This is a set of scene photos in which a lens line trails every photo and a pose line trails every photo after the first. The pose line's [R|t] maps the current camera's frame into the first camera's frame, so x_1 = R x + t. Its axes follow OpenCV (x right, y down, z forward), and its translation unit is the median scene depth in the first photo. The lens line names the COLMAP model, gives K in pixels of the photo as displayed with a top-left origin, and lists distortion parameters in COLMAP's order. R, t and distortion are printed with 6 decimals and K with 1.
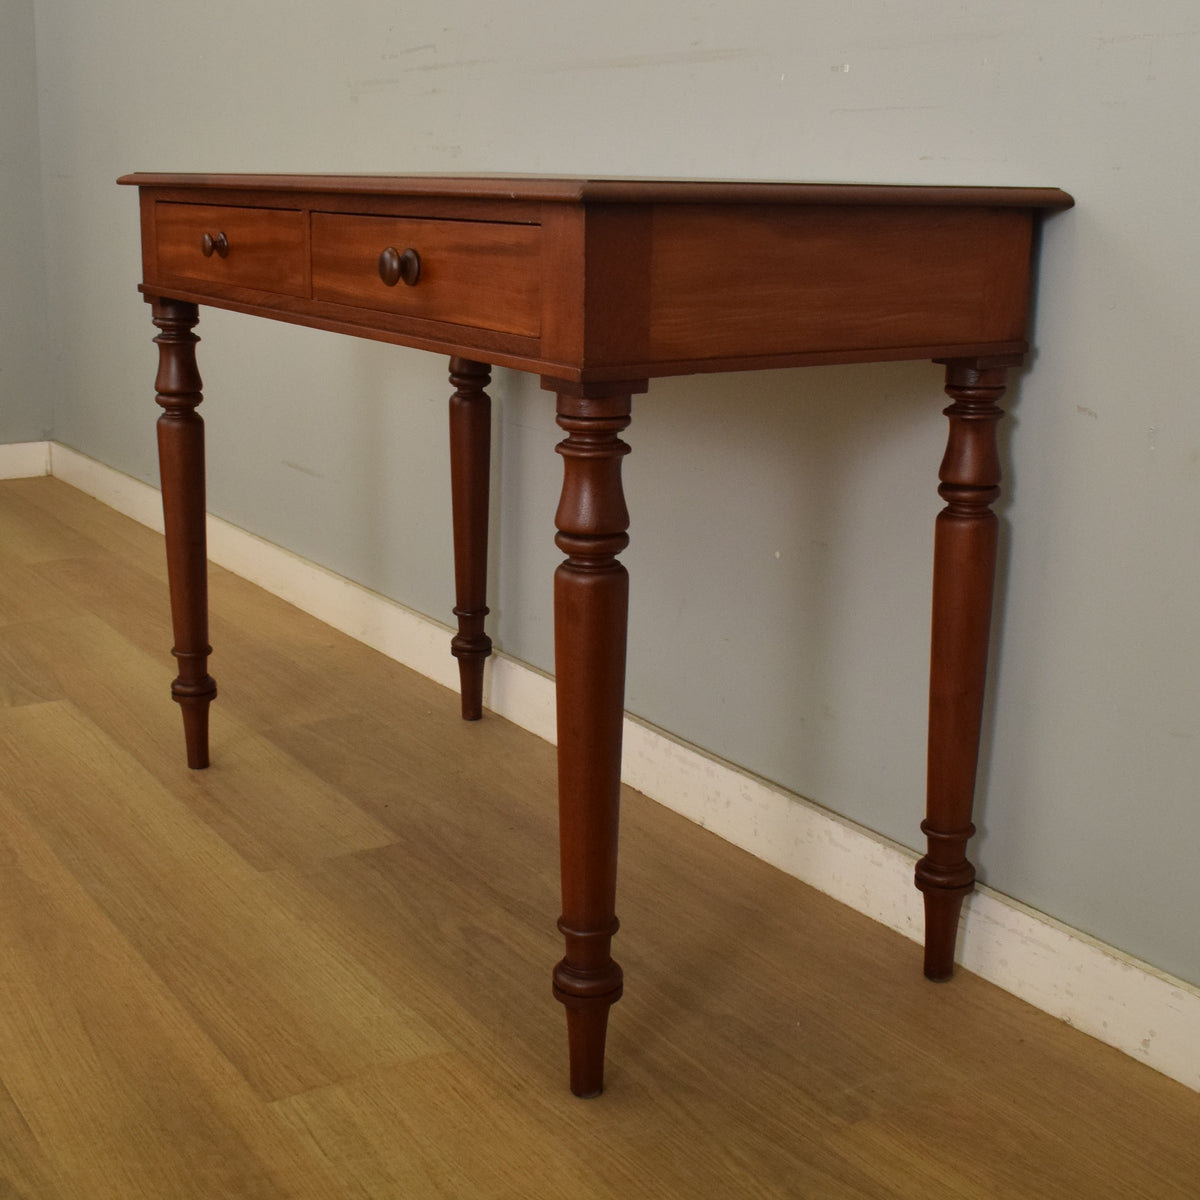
lens RADIAL K [[1700.1, 0, 578.1], [0, 1700.1, 601.6], [0, 0, 1]] dist [-0.094623, 0.000000]
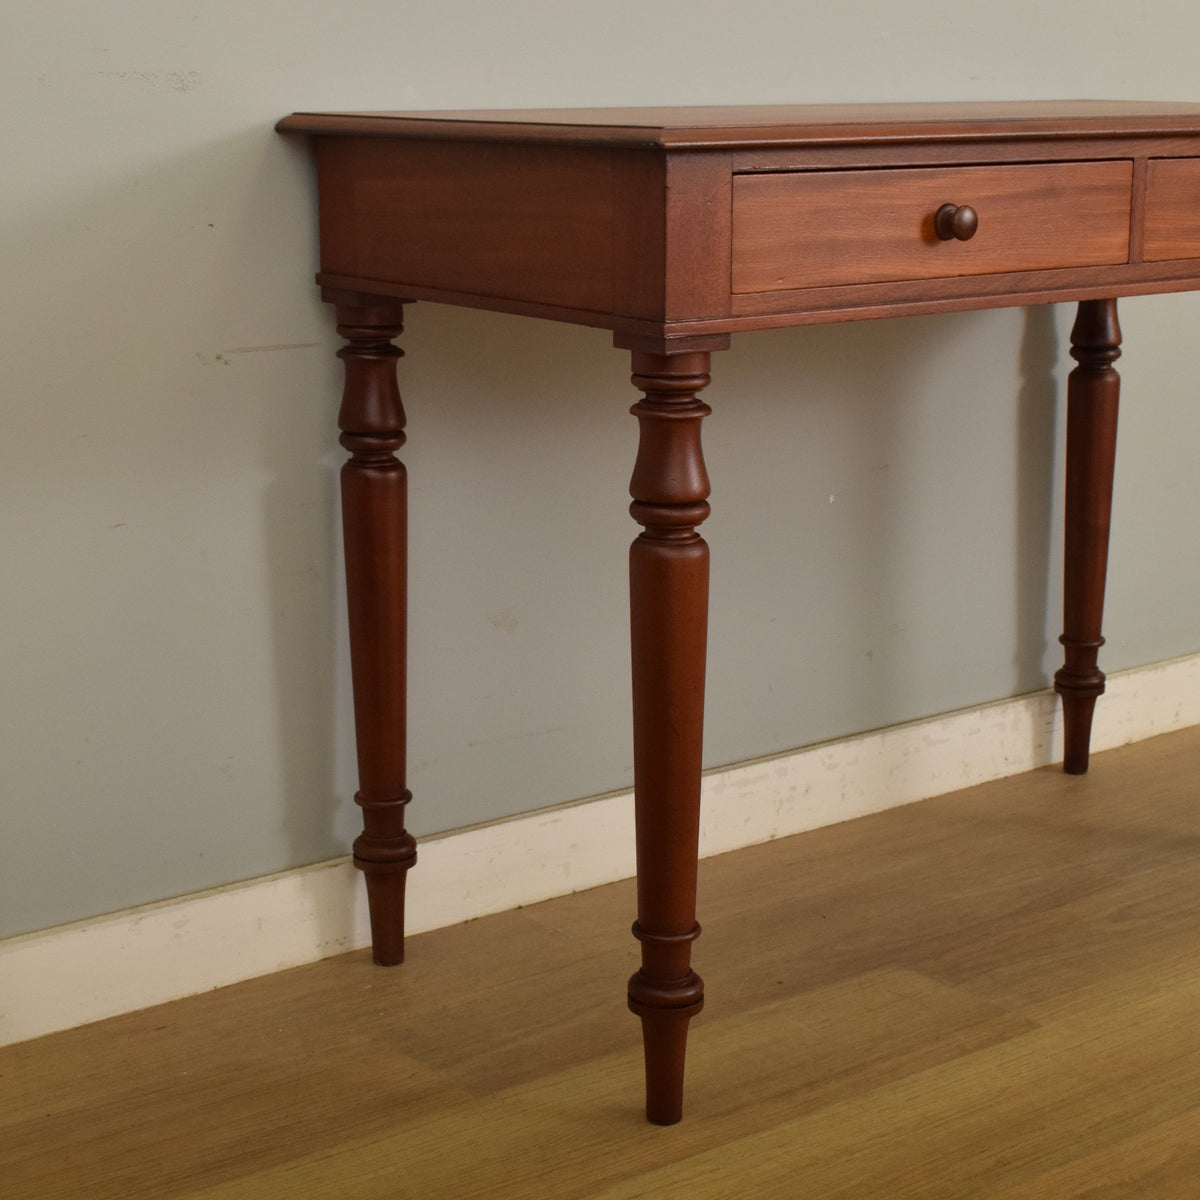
lens RADIAL K [[2315.4, 0, 599.6], [0, 2315.4, 605.1], [0, 0, 1]] dist [-0.065922, 0.000000]
pose [[-0.082169, -0.240787, 0.967093, -1.164124], [0.253023, 0.933540, 0.253932, -0.341744], [-0.963964, 0.265563, -0.015784, 1.191497]]
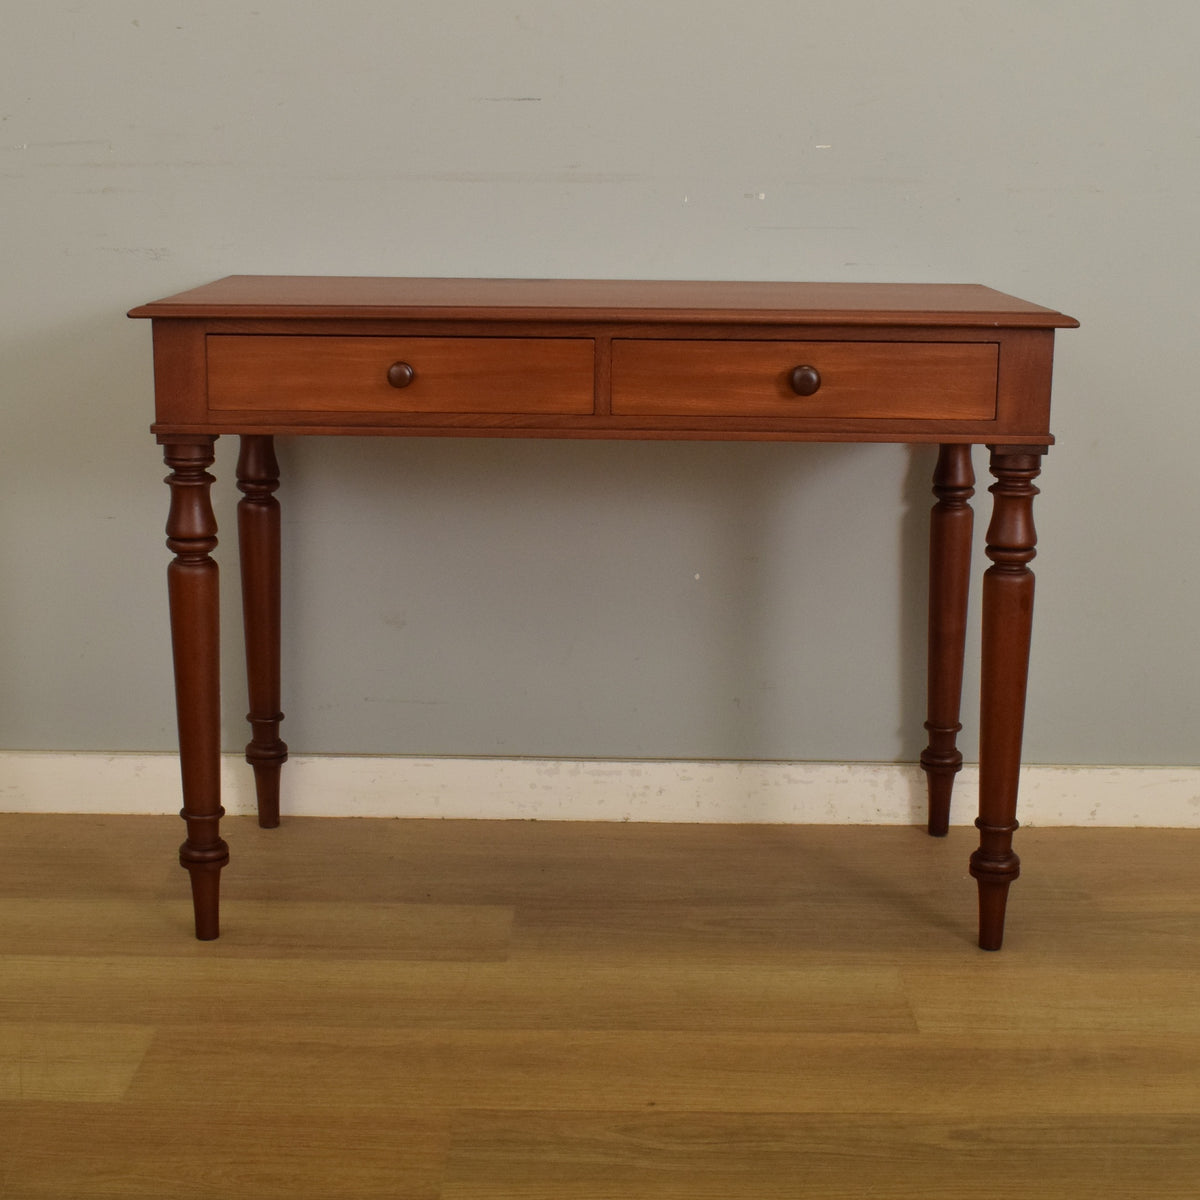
lens RADIAL K [[1989.2, 0, 611.3], [0, 1989.2, 607.9], [0, 0, 1]] dist [-0.080162, 0.000000]
pose [[0.544144, -0.194042, 0.816244, -1.143993], [0.205956, 0.974012, 0.094248, -0.160192], [-0.813320, 0.116826, 0.569967, 0.227152]]
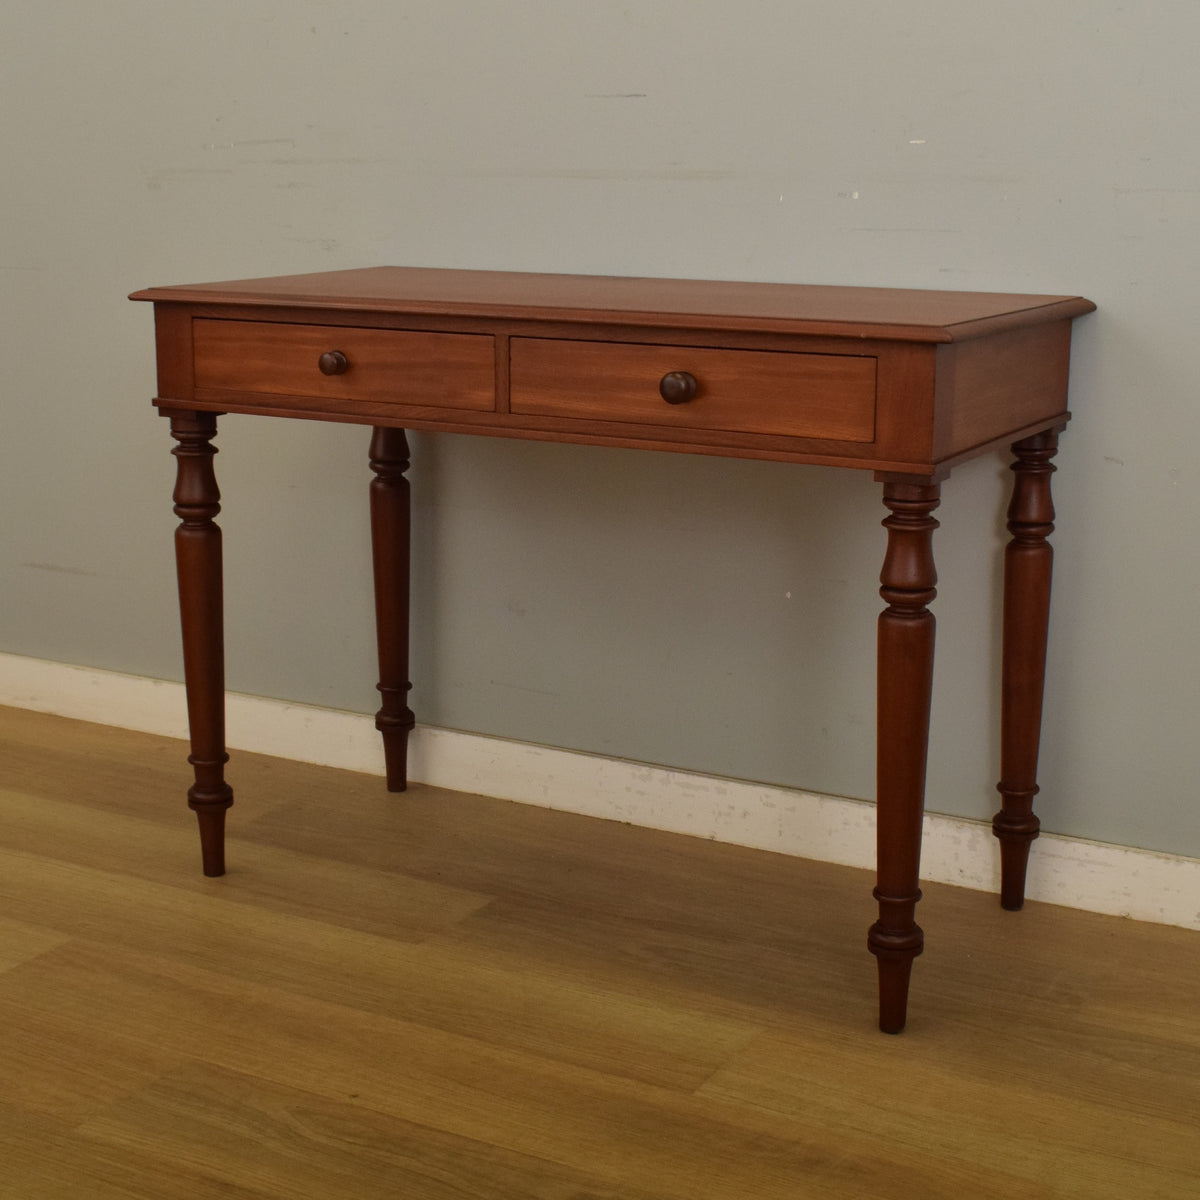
lens RADIAL K [[1989.2, 0, 610.1], [0, 1989.2, 607.0], [0, 0, 1]] dist [-0.080162, 0.000000]
pose [[0.880042, -0.114216, 0.460956, -0.650236], [0.123478, 0.992296, 0.010131, -0.050055], [-0.458562, 0.048002, 0.887365, -0.179622]]
